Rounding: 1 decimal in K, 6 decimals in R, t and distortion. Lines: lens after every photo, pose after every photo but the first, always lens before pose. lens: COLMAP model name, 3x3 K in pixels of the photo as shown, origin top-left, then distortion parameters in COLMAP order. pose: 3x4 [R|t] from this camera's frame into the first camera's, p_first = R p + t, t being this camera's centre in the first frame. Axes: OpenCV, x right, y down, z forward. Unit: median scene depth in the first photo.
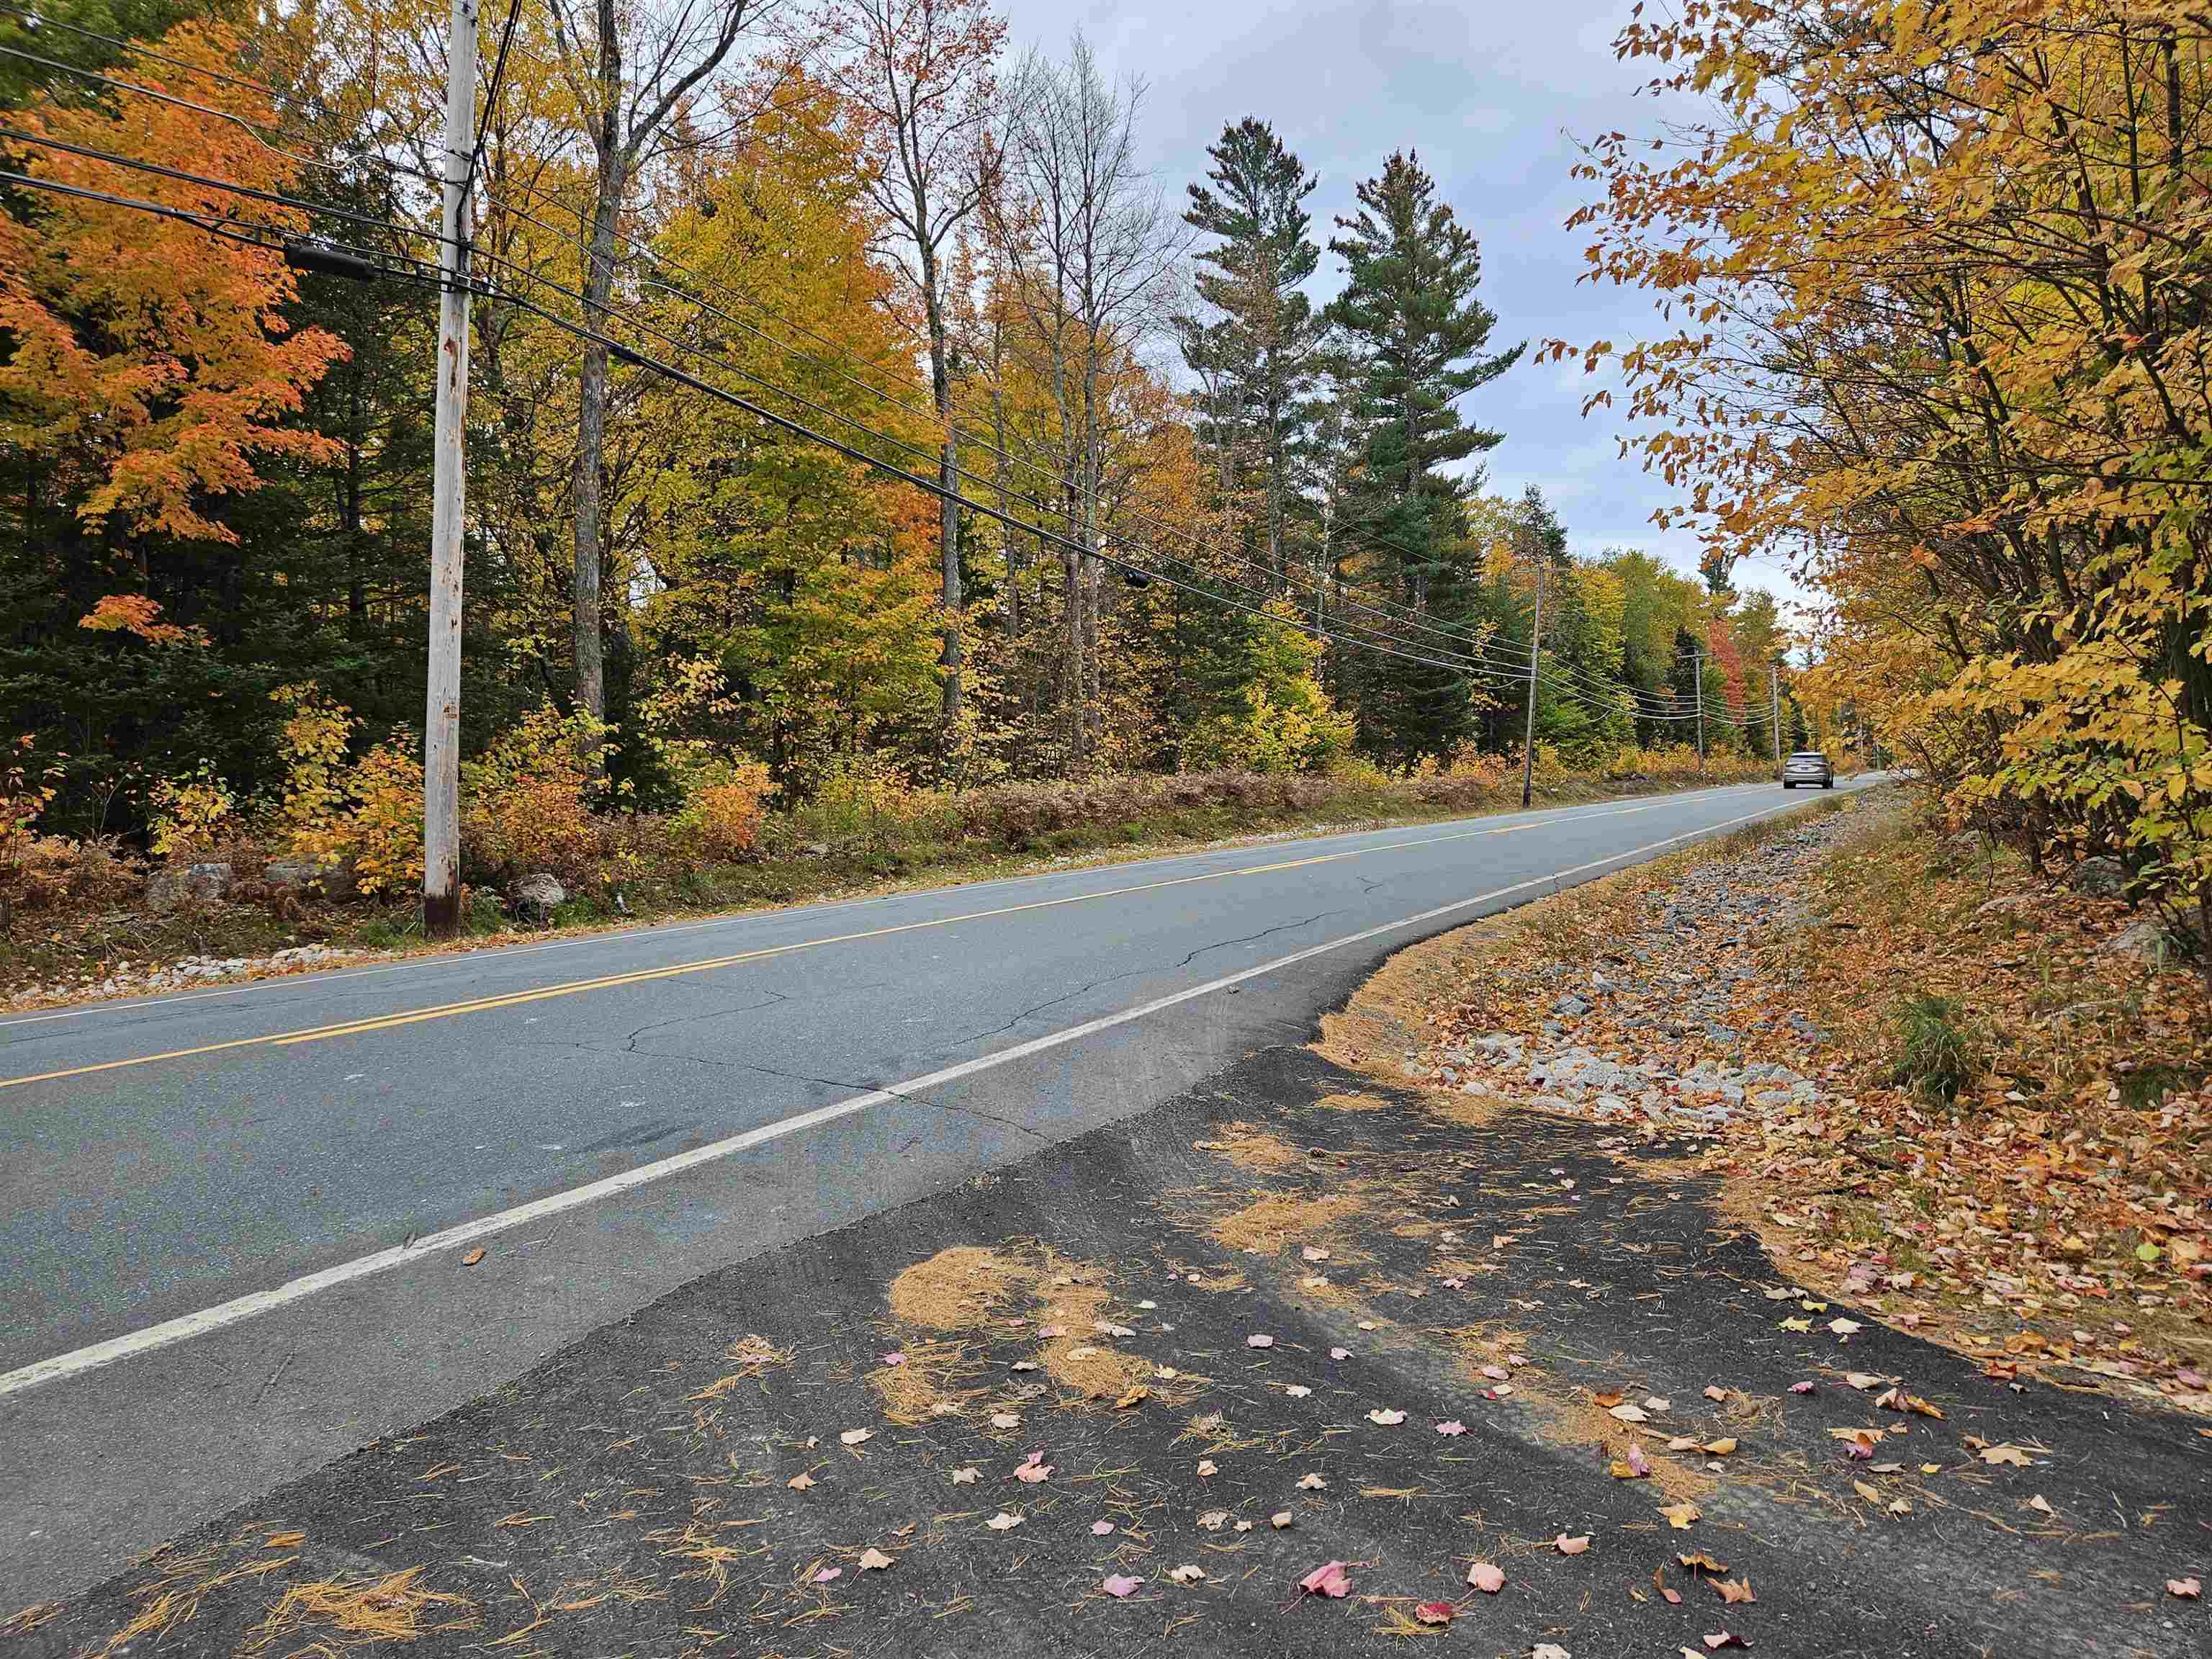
lens RADIAL K [[1501.1, 0, 1108.0], [0, 1501.1, 825.2], [0, 0, 1]] dist [0.031456, -0.003685]
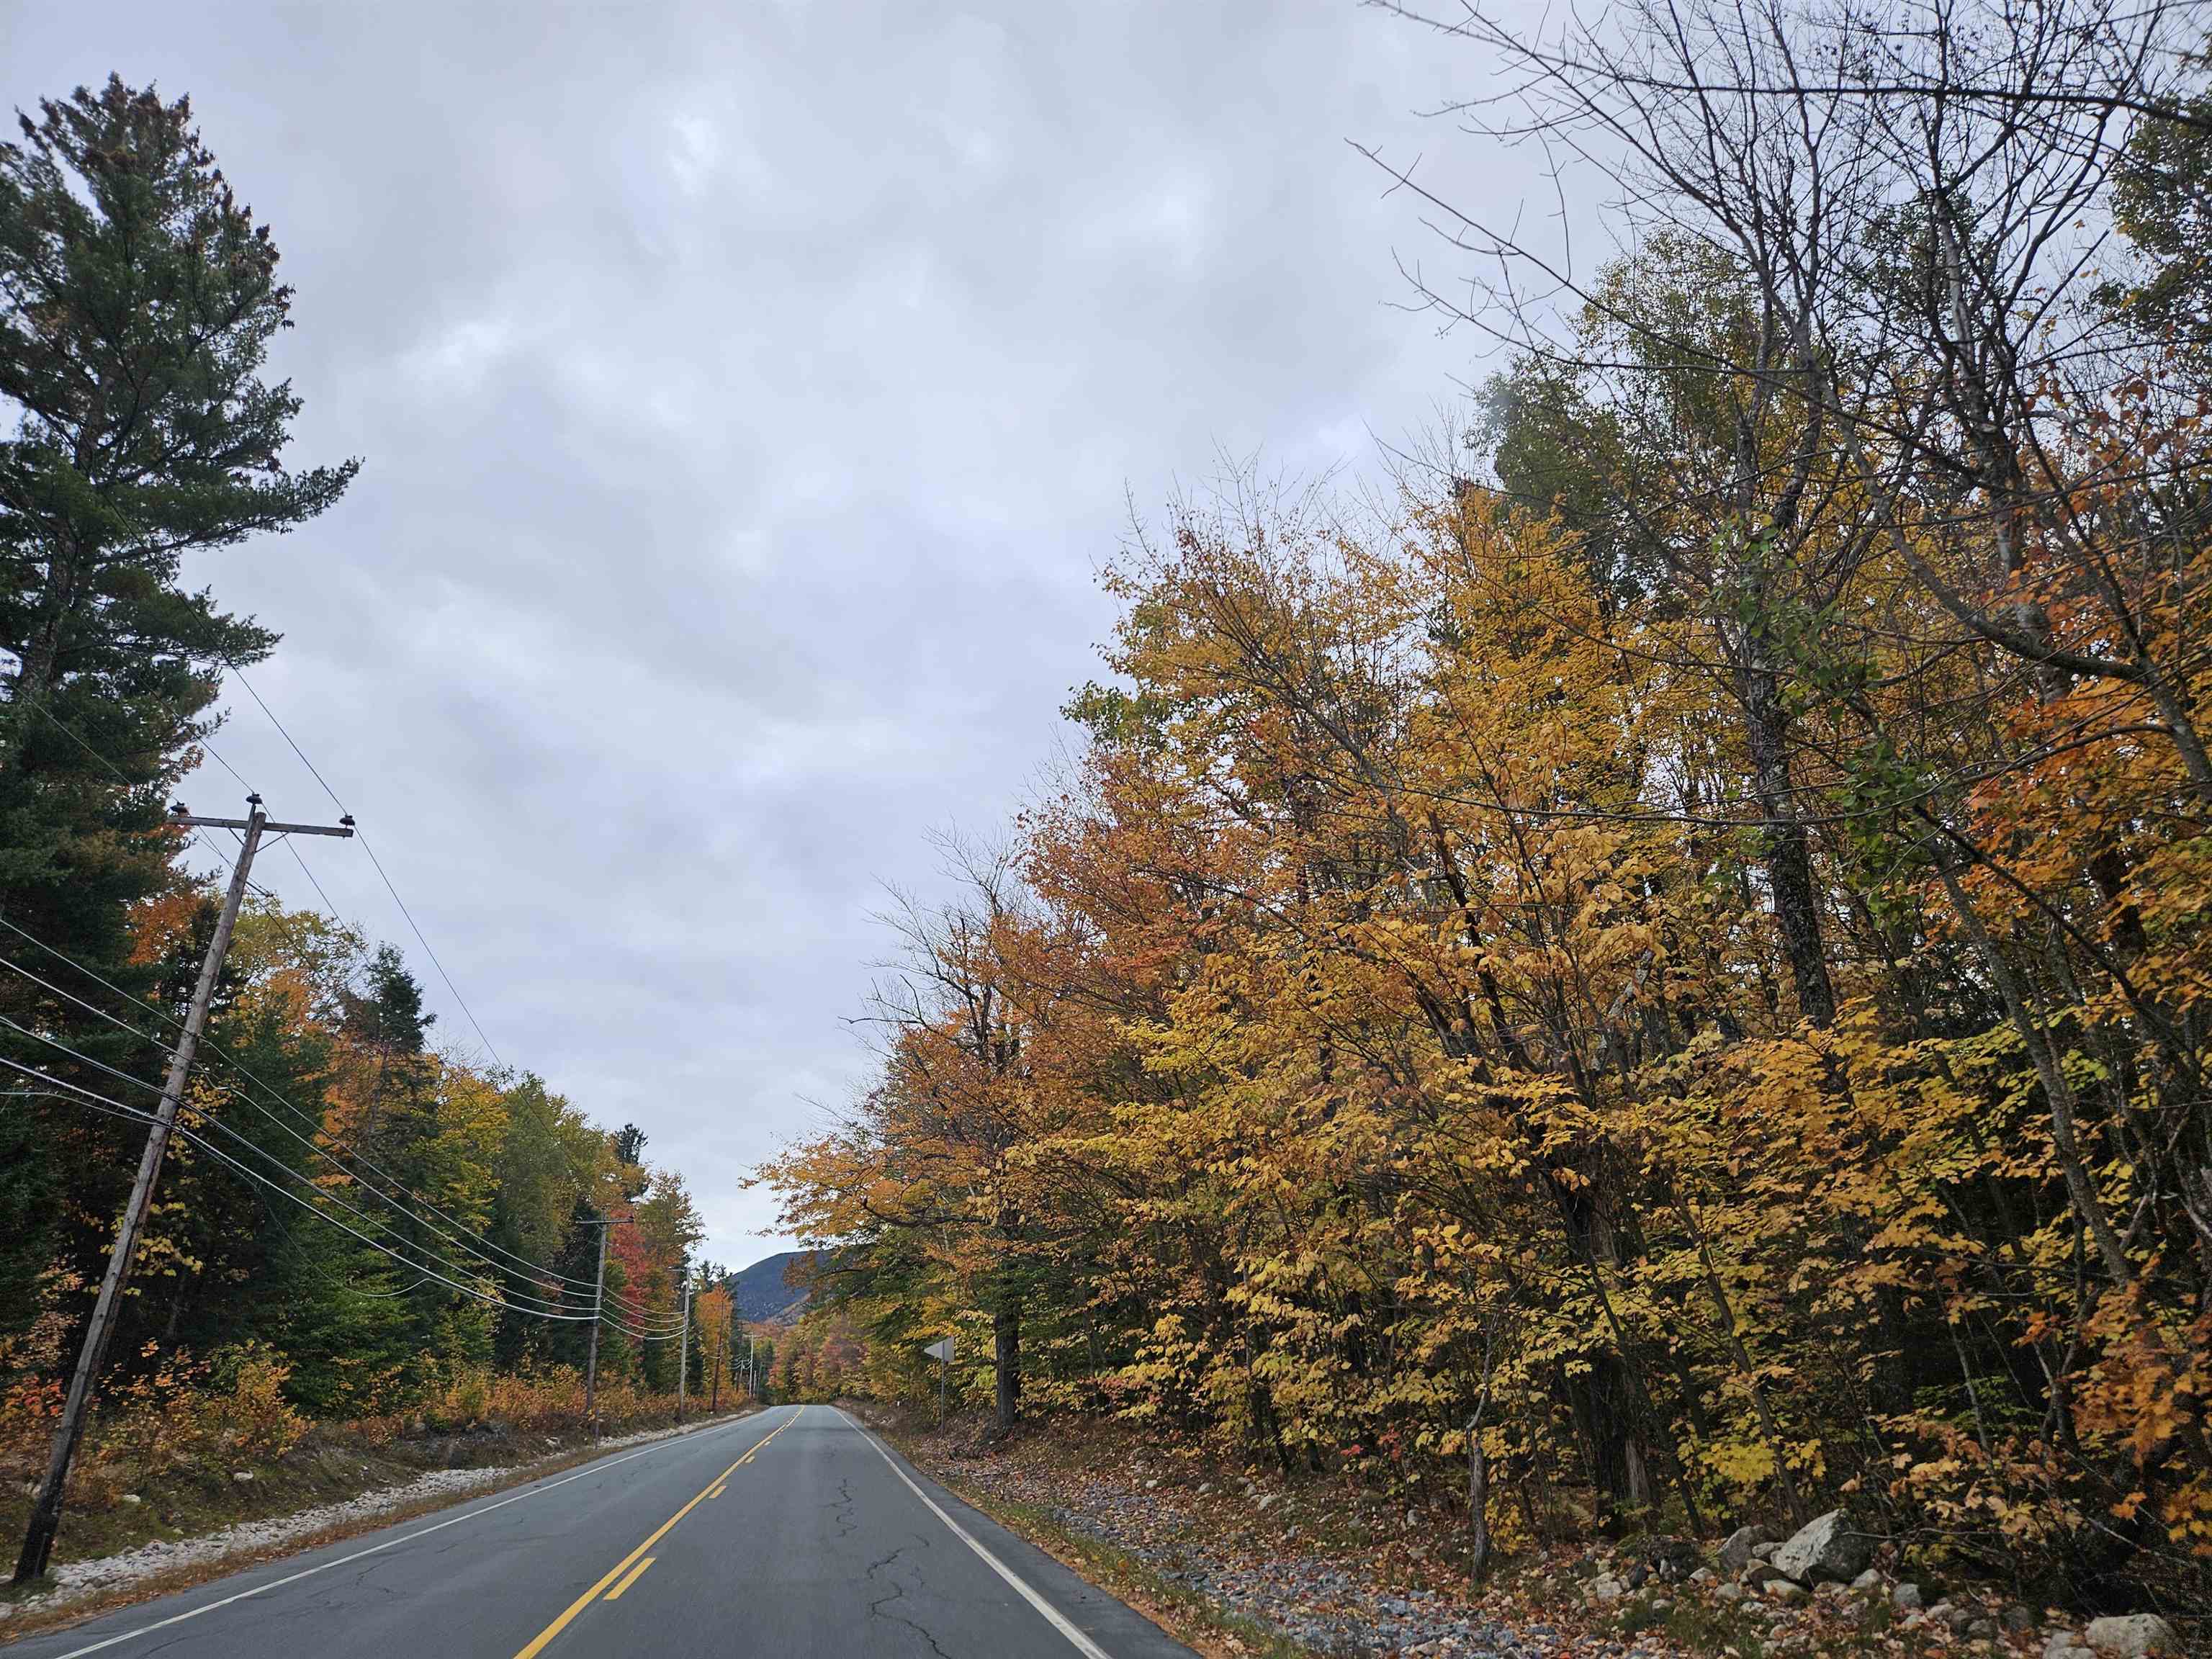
lens RADIAL K [[1501.1, 0, 1109.3], [0, 1501.1, 830.1], [0, 0, 1]] dist [0.031456, -0.003685]
pose [[0.768323, 0.239004, 0.593764, 0.140189], [0.008254, 0.923890, -0.382568, -0.018877], [-0.640009, 0.298837, 0.707874, 0.375050]]
